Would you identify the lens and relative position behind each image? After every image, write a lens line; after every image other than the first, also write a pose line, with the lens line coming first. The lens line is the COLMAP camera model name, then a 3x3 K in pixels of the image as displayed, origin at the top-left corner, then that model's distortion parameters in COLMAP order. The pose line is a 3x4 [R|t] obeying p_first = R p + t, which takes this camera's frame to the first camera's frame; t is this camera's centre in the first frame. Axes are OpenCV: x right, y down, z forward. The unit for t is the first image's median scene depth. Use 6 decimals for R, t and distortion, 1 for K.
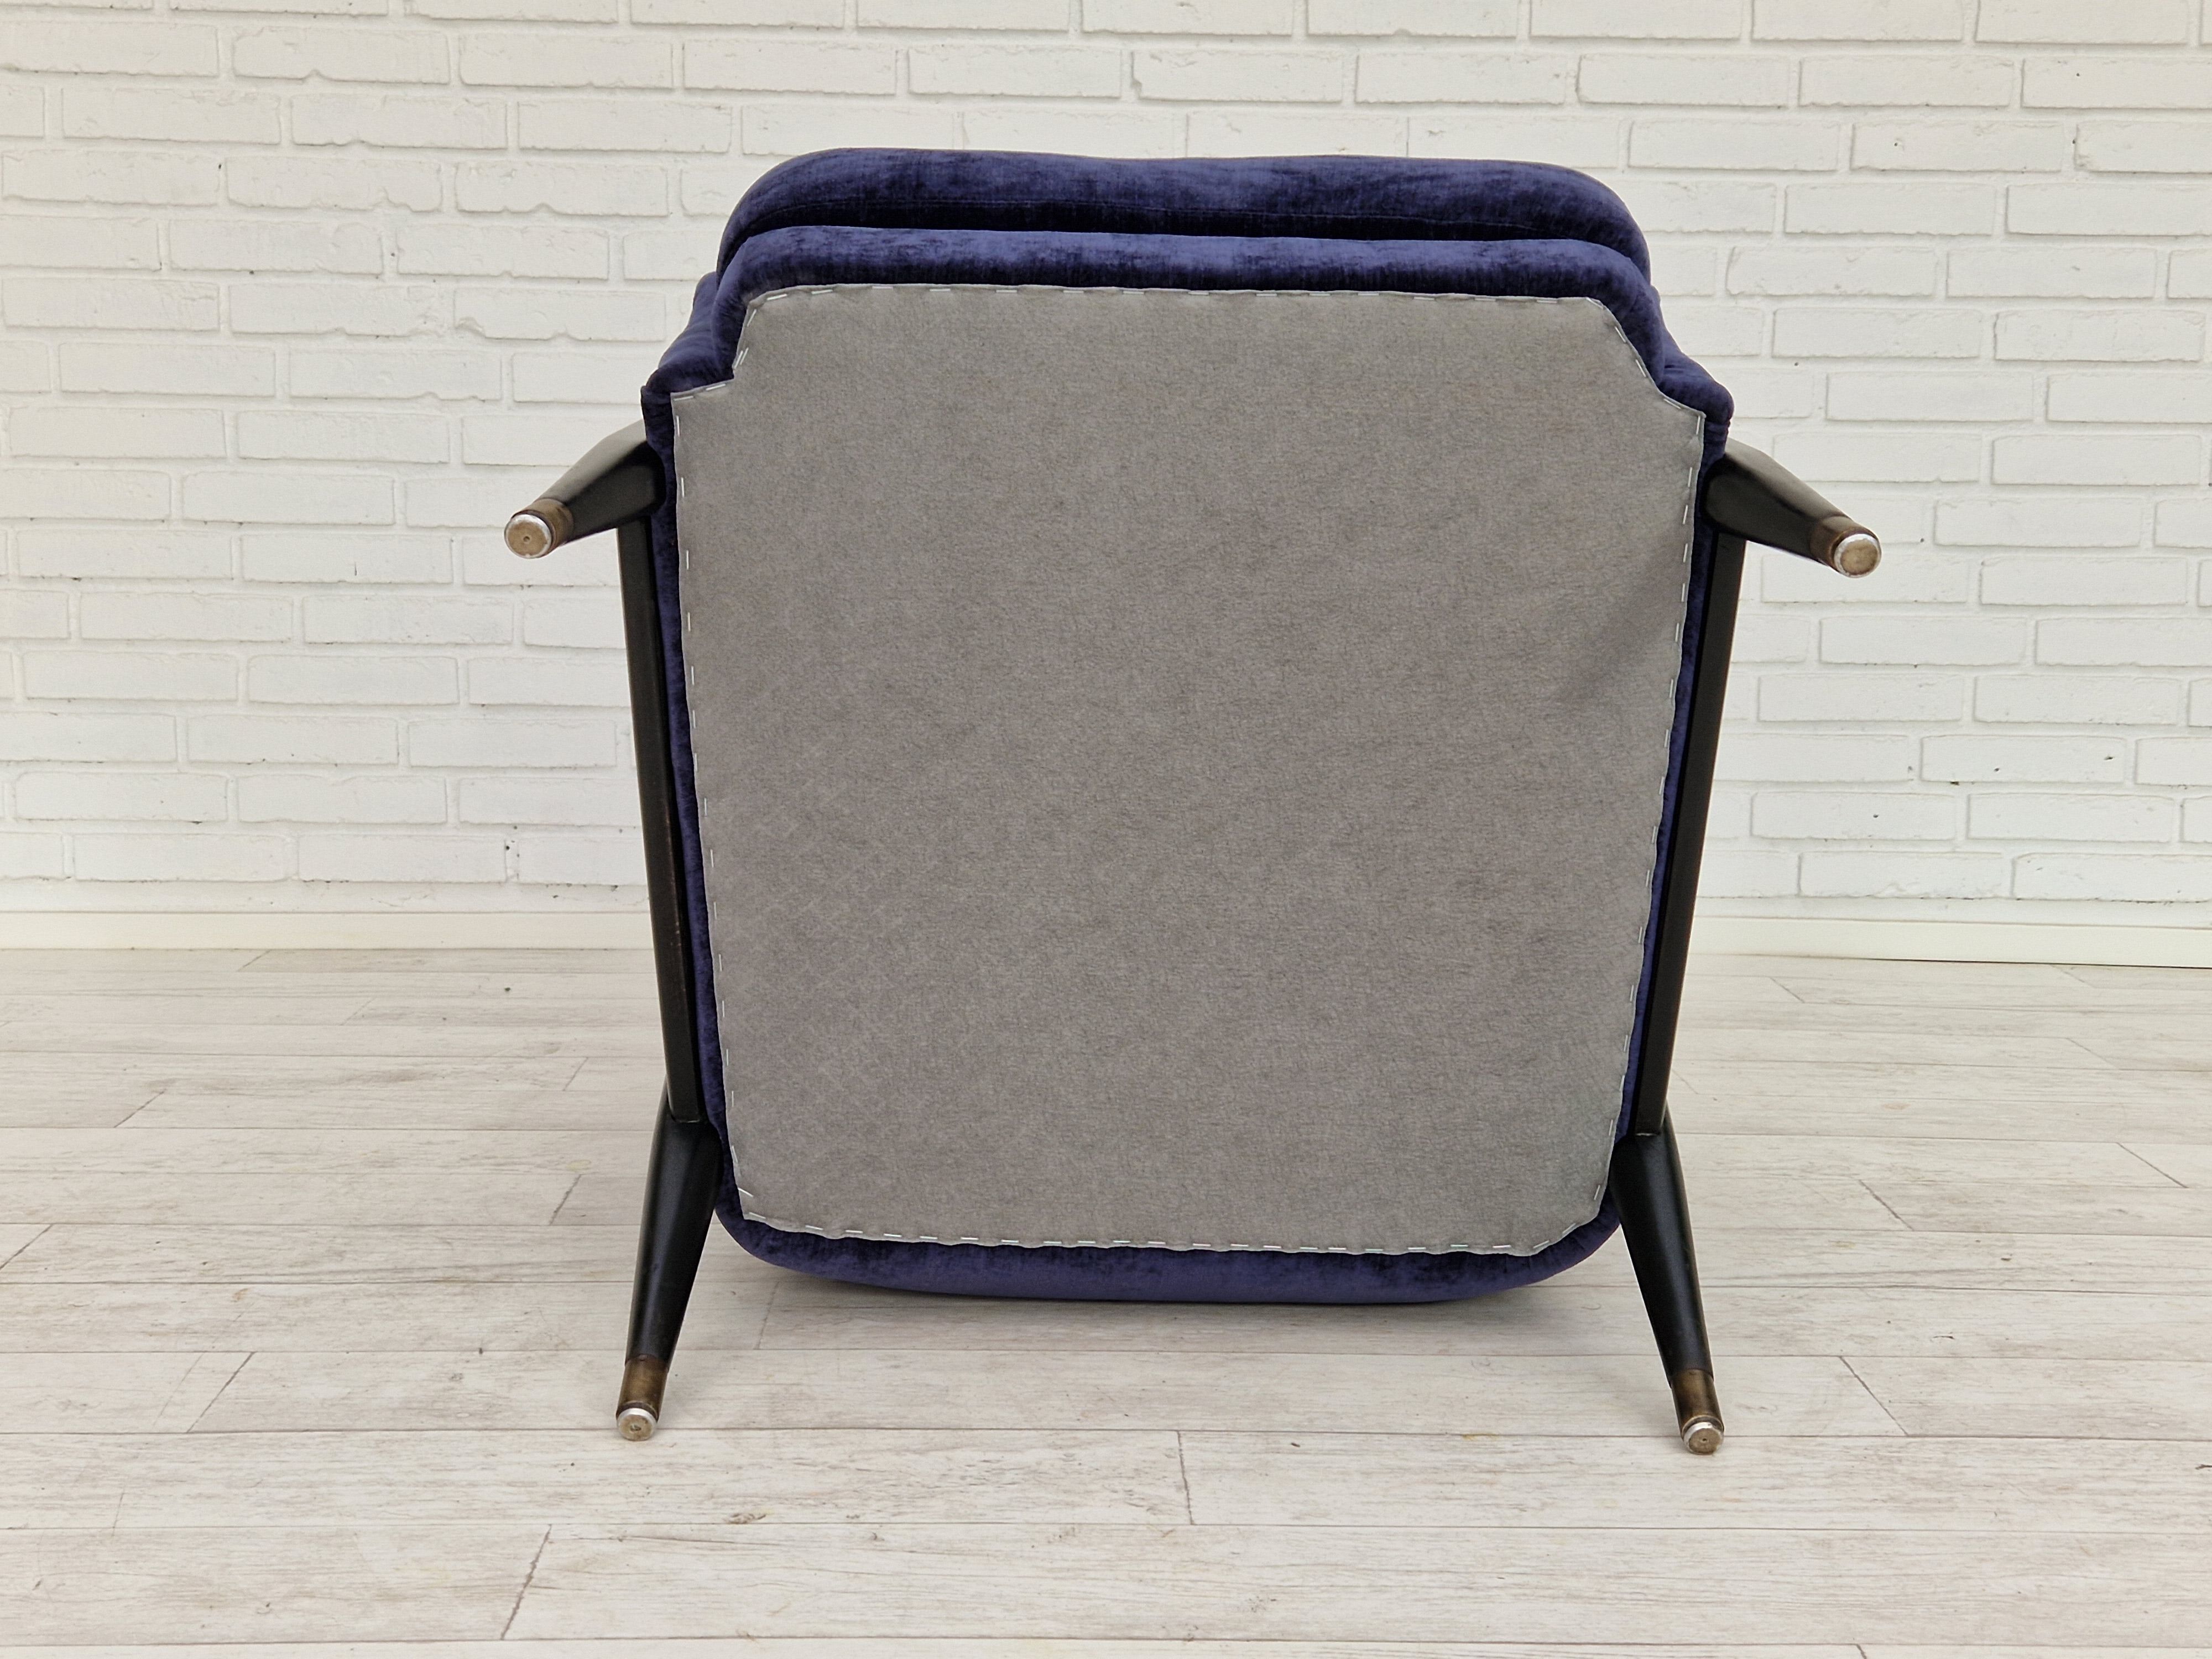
lens RADIAL K [[2883.7, 0, 1108.4], [0, 2883.7, 845.9], [0, 0, 1]] dist [0.075160, 0.000000]
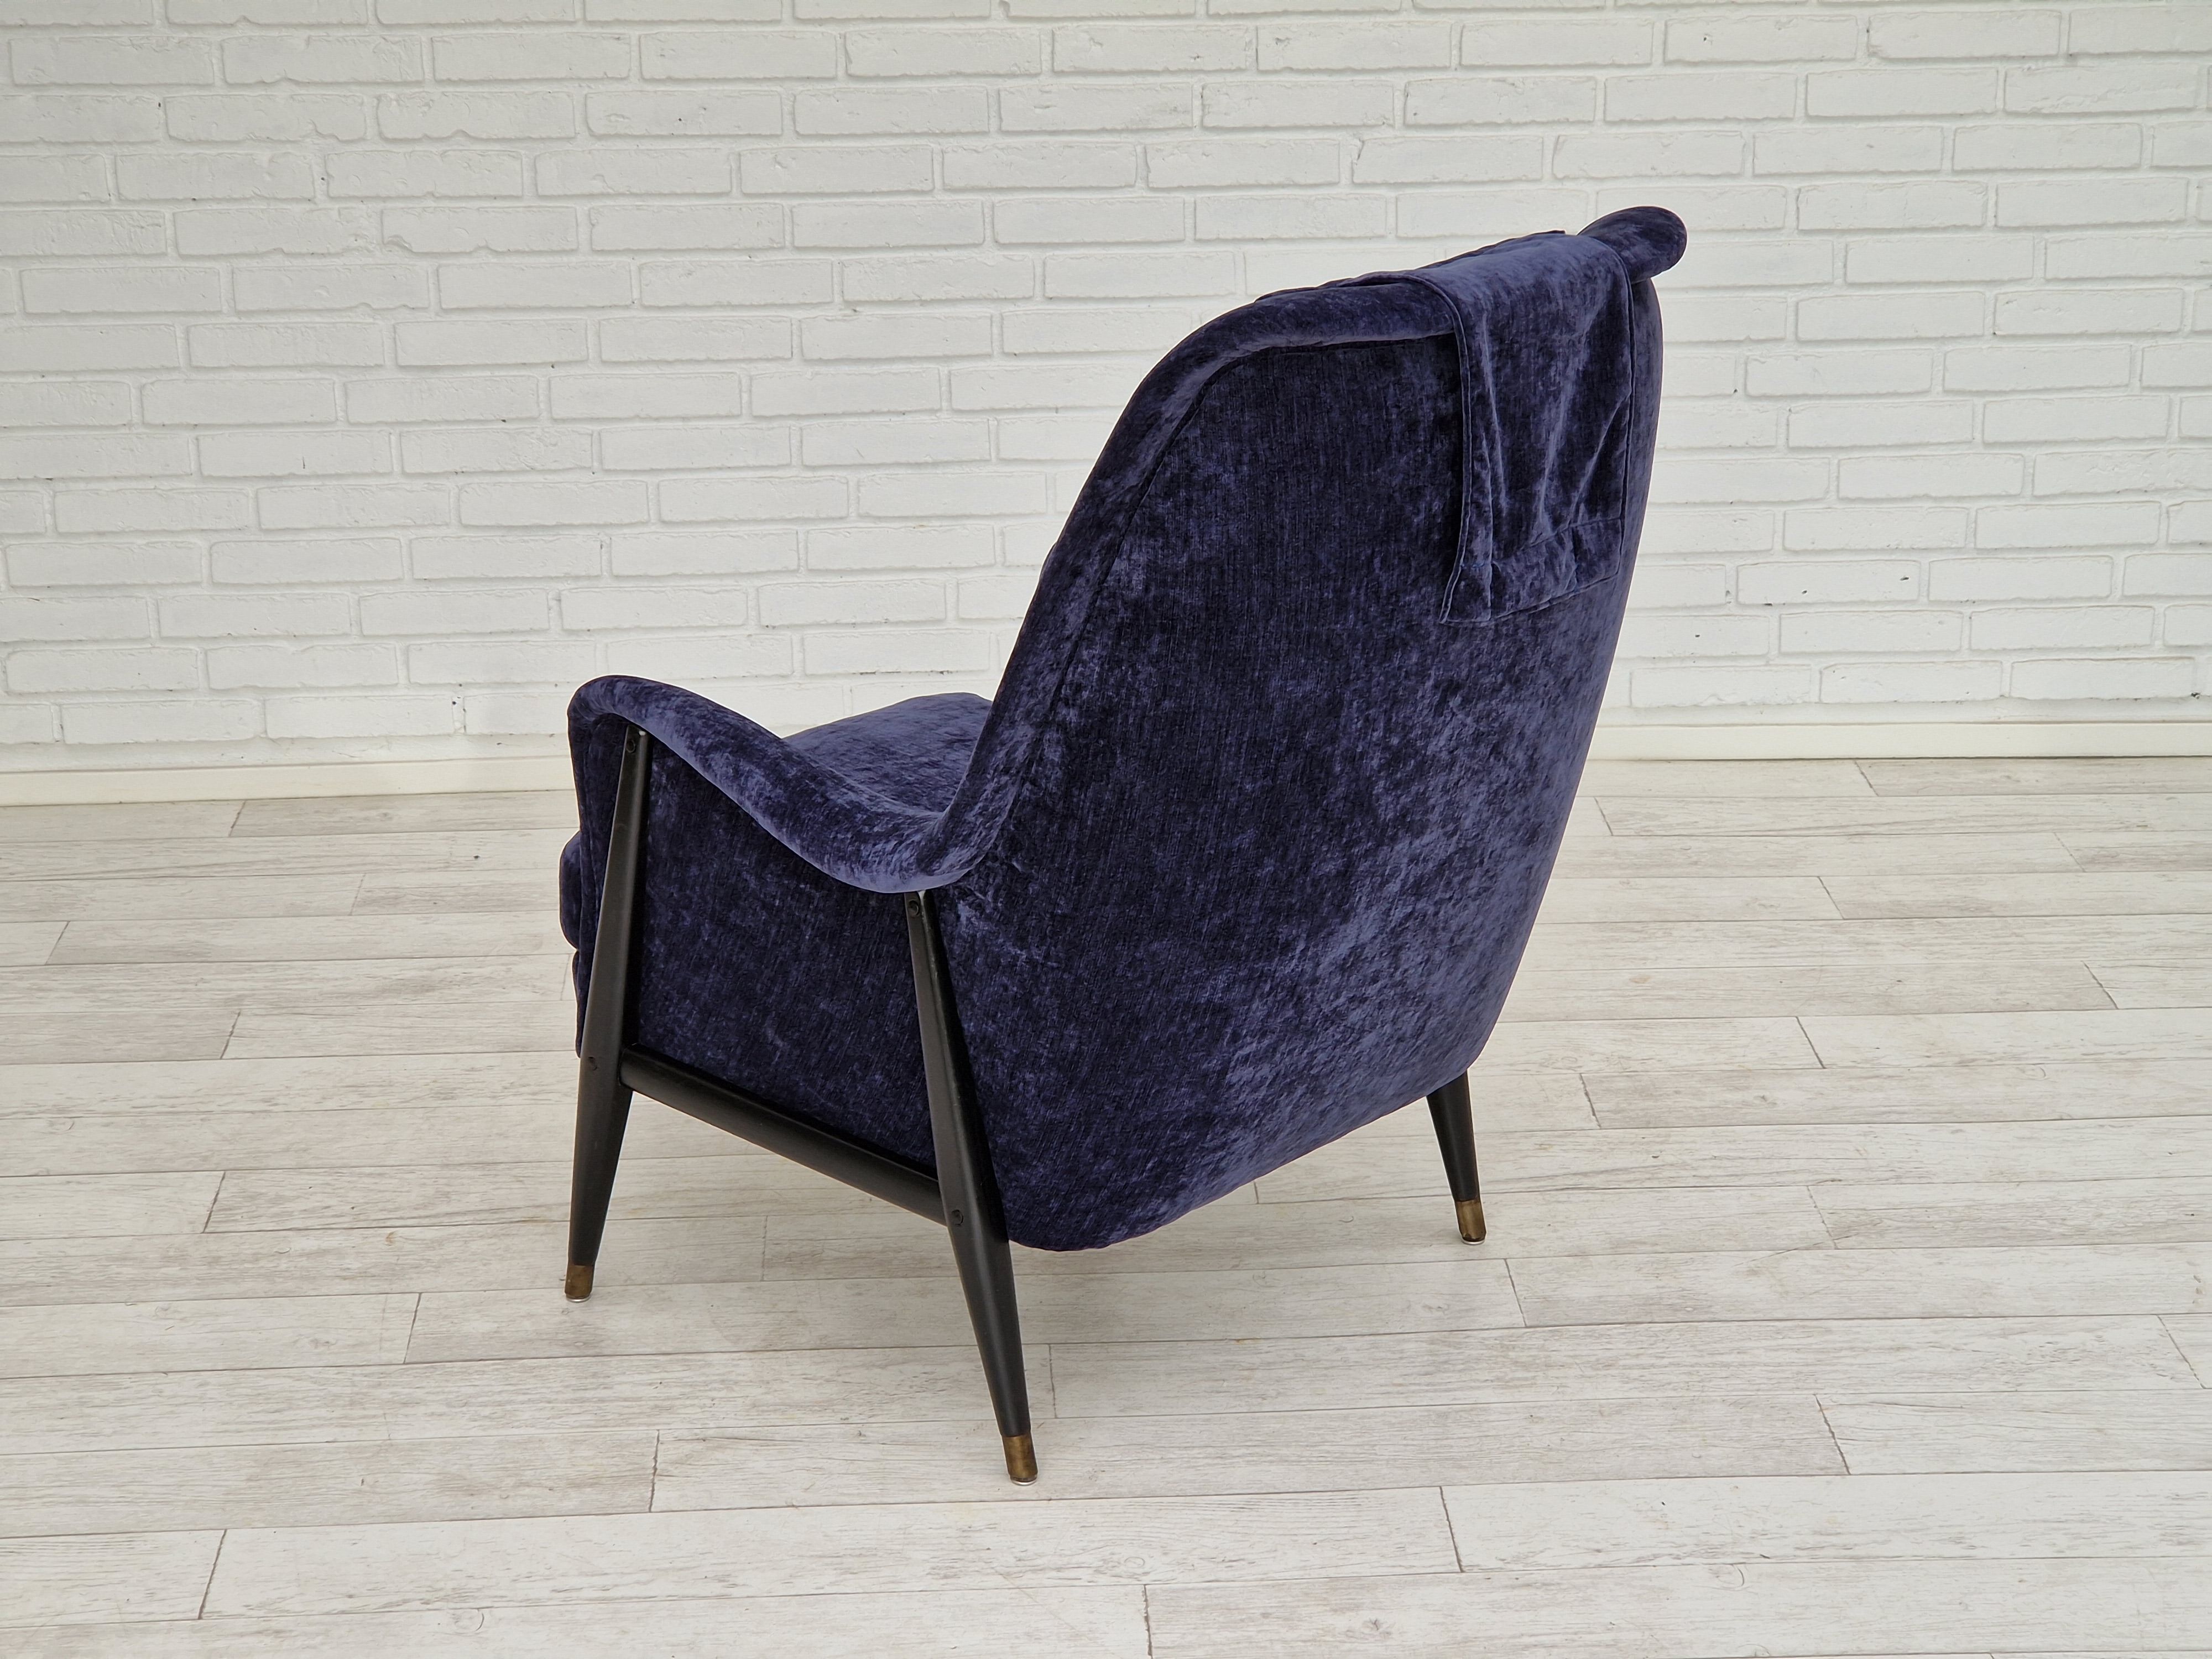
lens RADIAL K [[4259.2, 0, 1160.5], [0, 4259.2, 912.9], [0, 0, 1]] dist [0.059430, 0.000000]
pose [[0.999247, -0.029913, 0.024713, 0.019580], [0.023870, 0.976040, 0.216280, -0.293340], [-0.030590, -0.215527, 0.976019, -0.668696]]
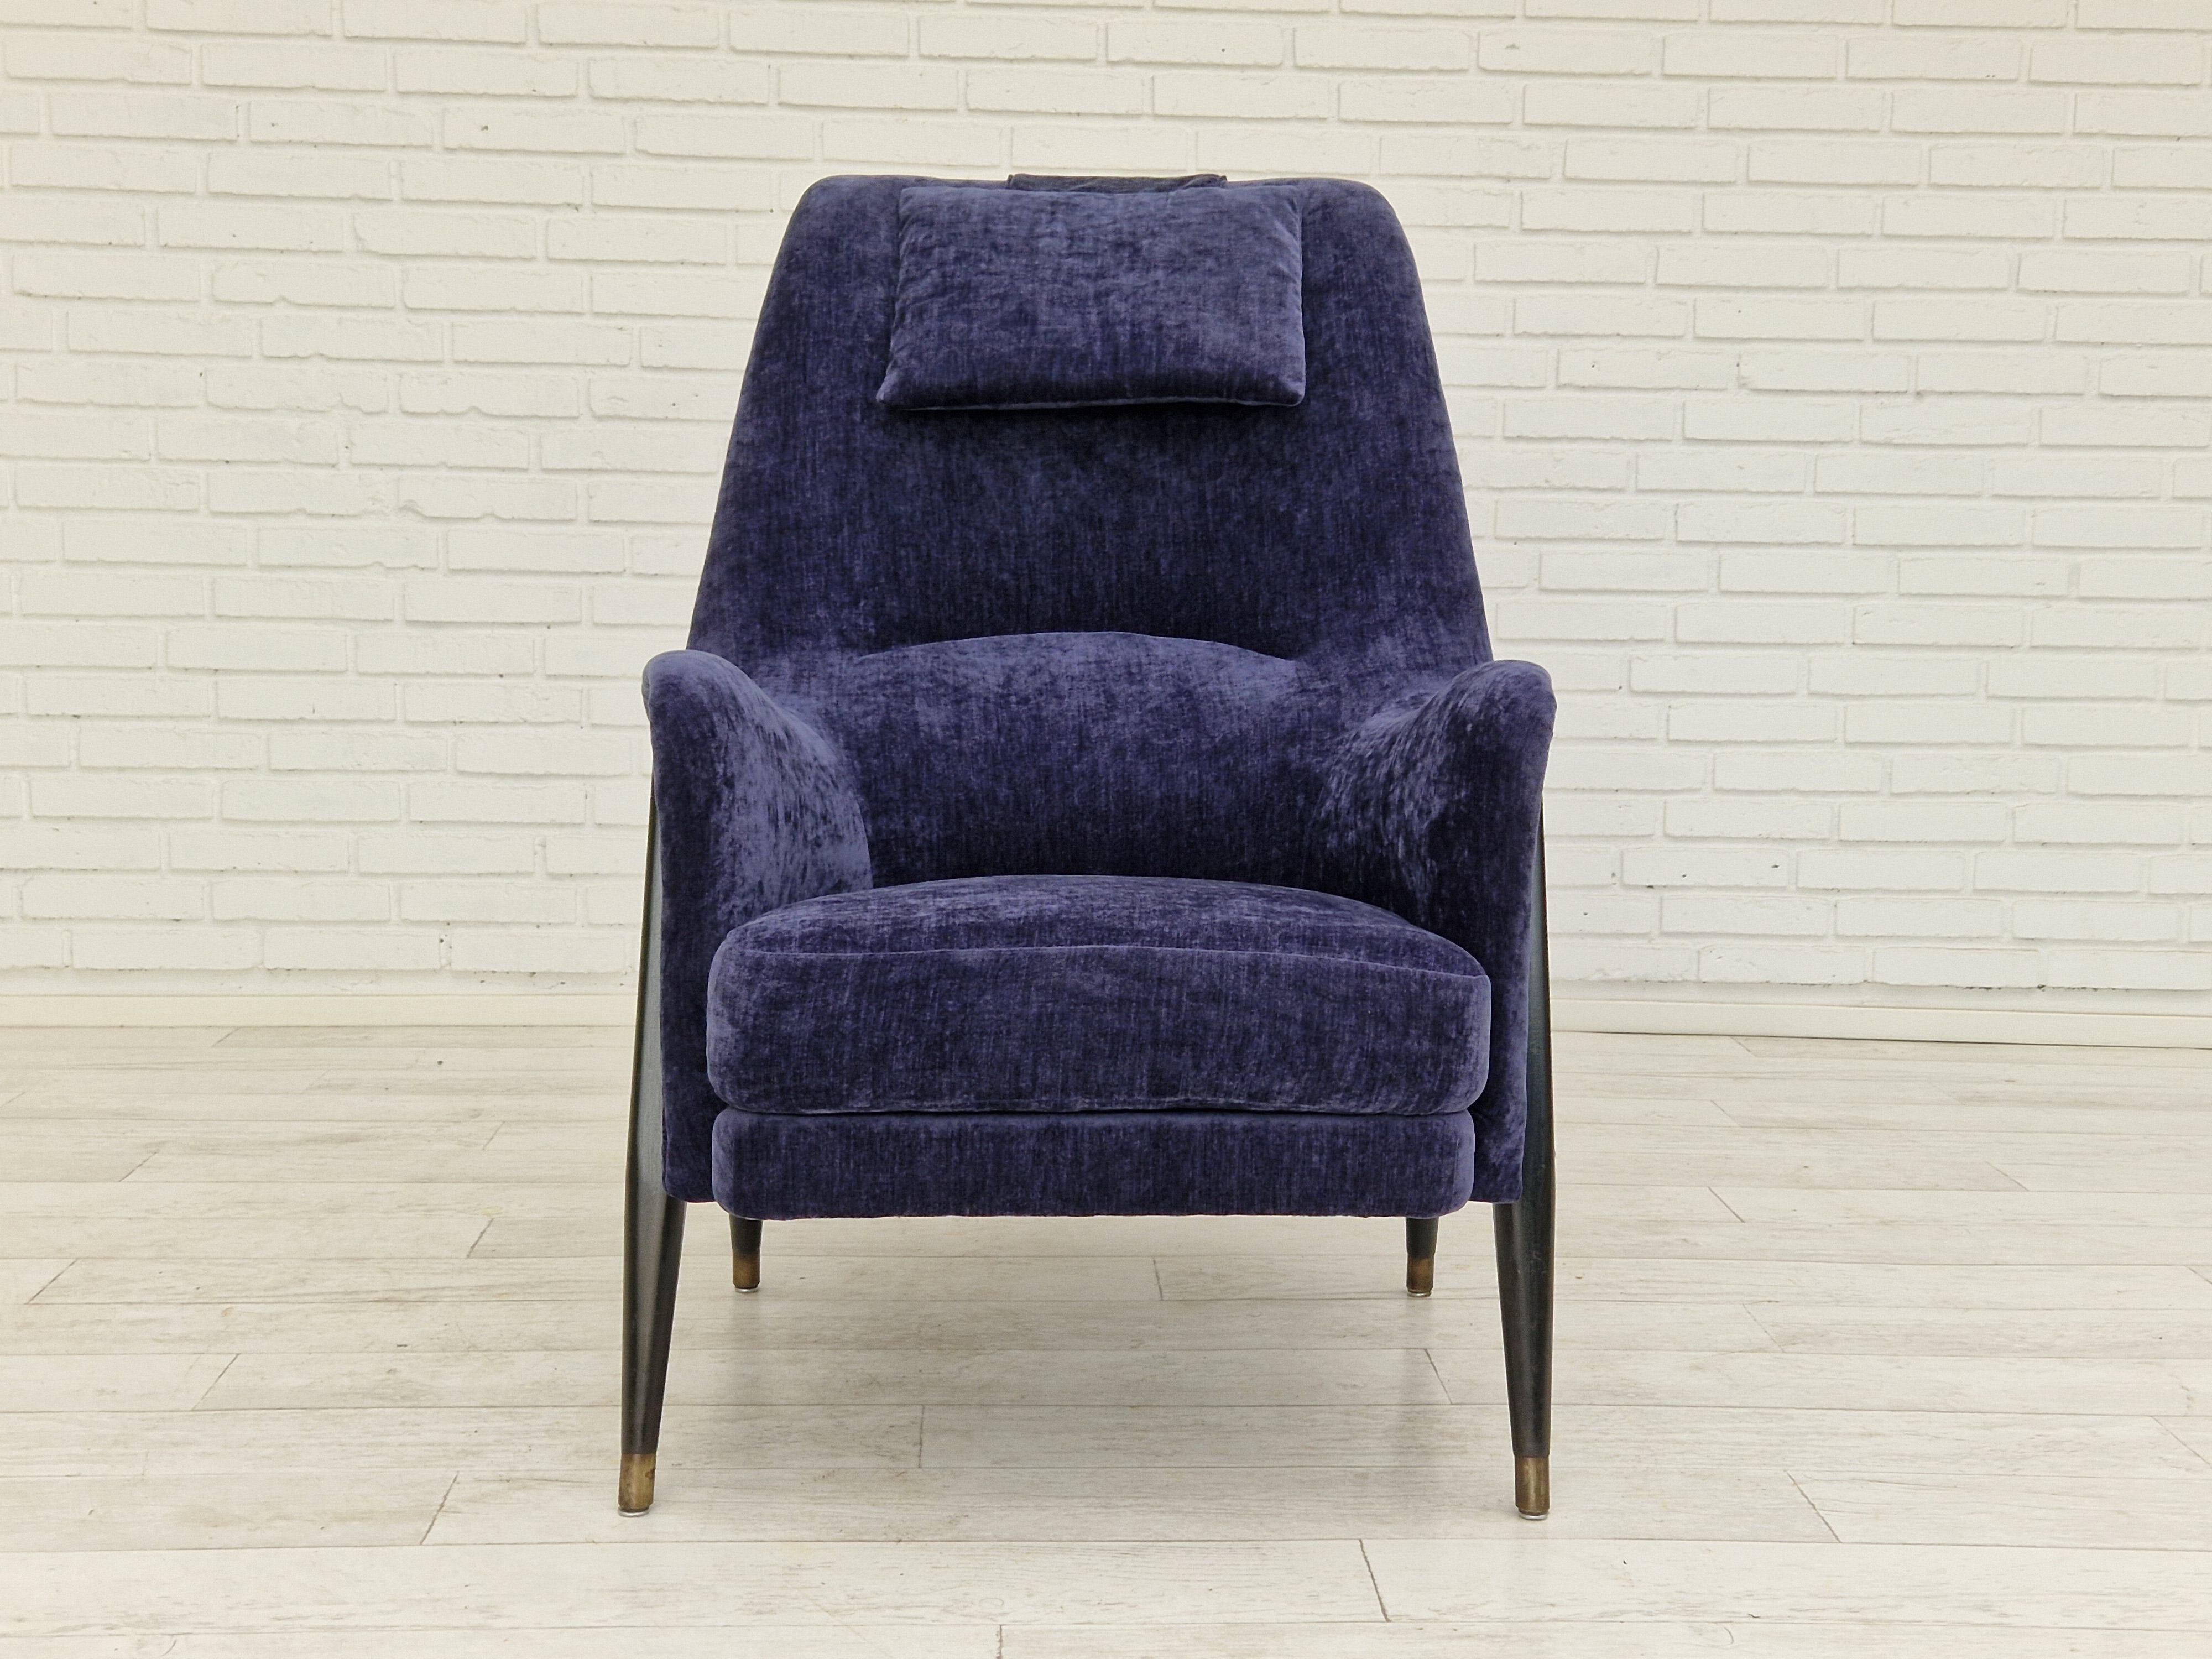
lens RADIAL K [[2883.7, 0, 1155.5], [0, 2883.7, 847.6], [0, 0, 1]] dist [0.075160, 0.000000]
pose [[0.999490, 0.000863, 0.031918, 0.052447], [-0.000507, 0.999938, -0.011150, -0.027352], [-0.031926, 0.011128, 0.999428, -0.220056]]
